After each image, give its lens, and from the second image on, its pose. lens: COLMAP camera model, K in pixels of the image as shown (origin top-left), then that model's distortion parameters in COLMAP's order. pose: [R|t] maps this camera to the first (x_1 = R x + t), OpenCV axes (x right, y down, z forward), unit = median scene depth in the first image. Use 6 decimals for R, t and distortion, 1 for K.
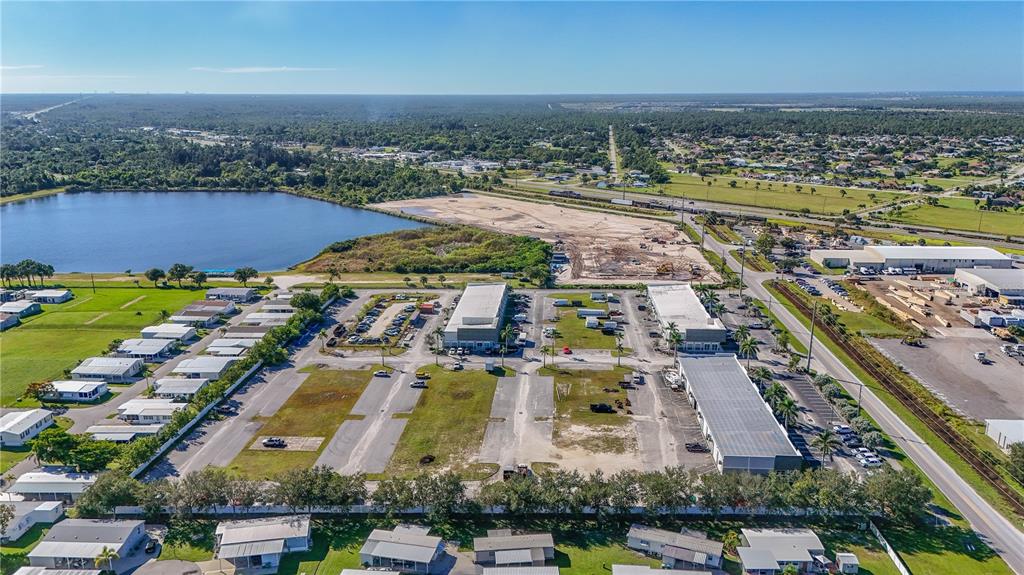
lens RADIAL K [[754.8, 0, 520.0], [0, 754.8, 282.5], [0, 0, 1]] dist [0.079532, -0.092815]
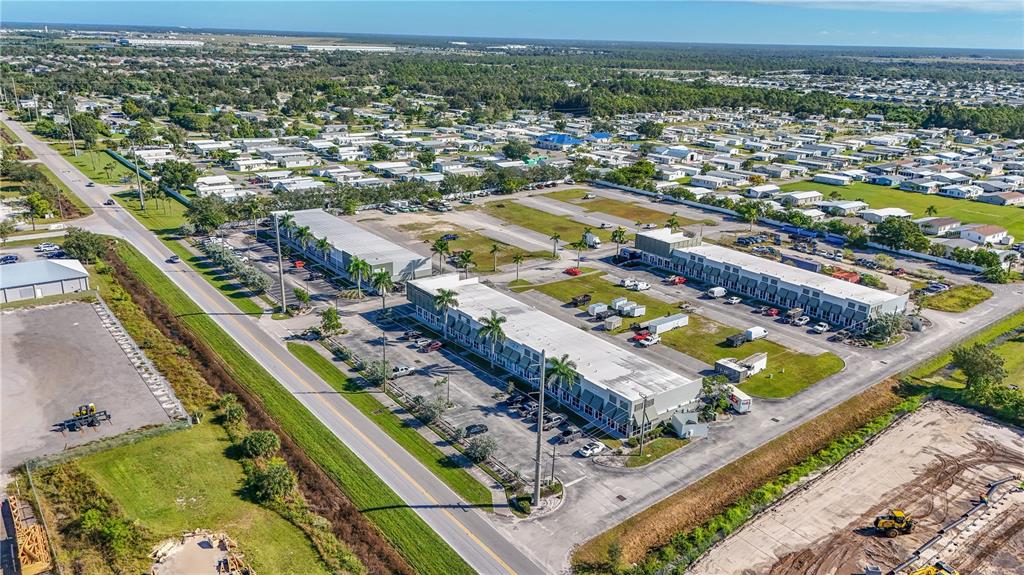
lens RADIAL K [[754.8, 0, 520.0], [0, 754.8, 282.5], [0, 0, 1]] dist [0.079532, -0.092815]
pose [[-0.751601, 0.182062, -0.633995, 0.649826], [-0.193791, 0.857791, 0.476067, -0.286895], [0.630509, 0.480675, -0.609434, 1.540056]]
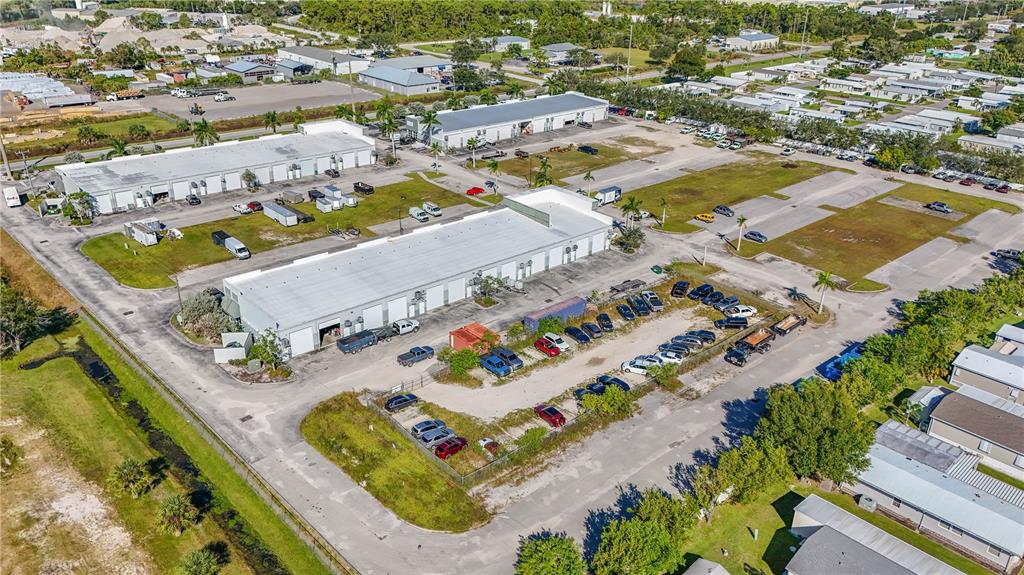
lens RADIAL K [[754.8, 0, 520.0], [0, 754.8, 282.5], [0, 0, 1]] dist [0.079532, -0.092815]
pose [[-0.711651, -0.304648, 0.633042, -0.444320], [0.151827, 0.813097, 0.561980, -0.231110], [-0.685931, 0.496046, -0.532388, 1.450689]]
